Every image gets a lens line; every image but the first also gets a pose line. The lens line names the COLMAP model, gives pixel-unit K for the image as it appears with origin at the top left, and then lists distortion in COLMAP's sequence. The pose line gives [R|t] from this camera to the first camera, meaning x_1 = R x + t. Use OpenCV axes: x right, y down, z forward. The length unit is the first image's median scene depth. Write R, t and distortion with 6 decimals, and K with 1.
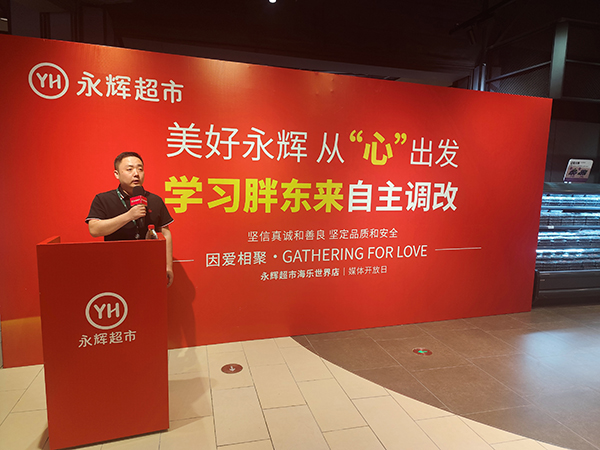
lens RADIAL K [[409.5, 0, 301.4], [0, 409.5, 226.6], [0, 0, 1]] dist [-0.000231, -0.001409]
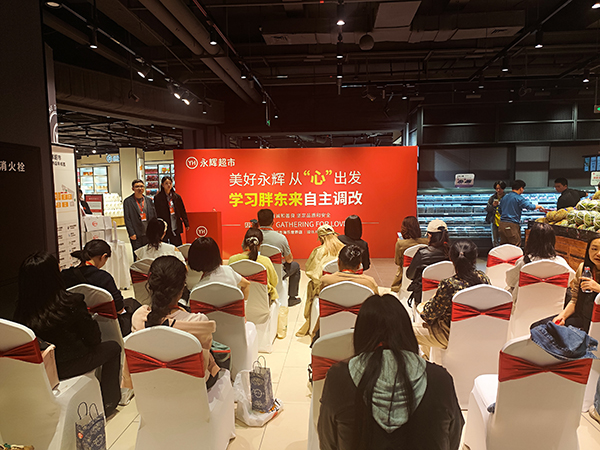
lens RADIAL K [[409.5, 0, 299.3], [0, 409.5, 224.5], [0, 0, 1]] dist [-0.000231, -0.001409]
pose [[0.936036, -0.003554, -0.351885, 0.888678], [-0.003866, 0.999785, -0.020380, 0.115750], [0.351882, 0.020437, 0.935821, -1.151632]]
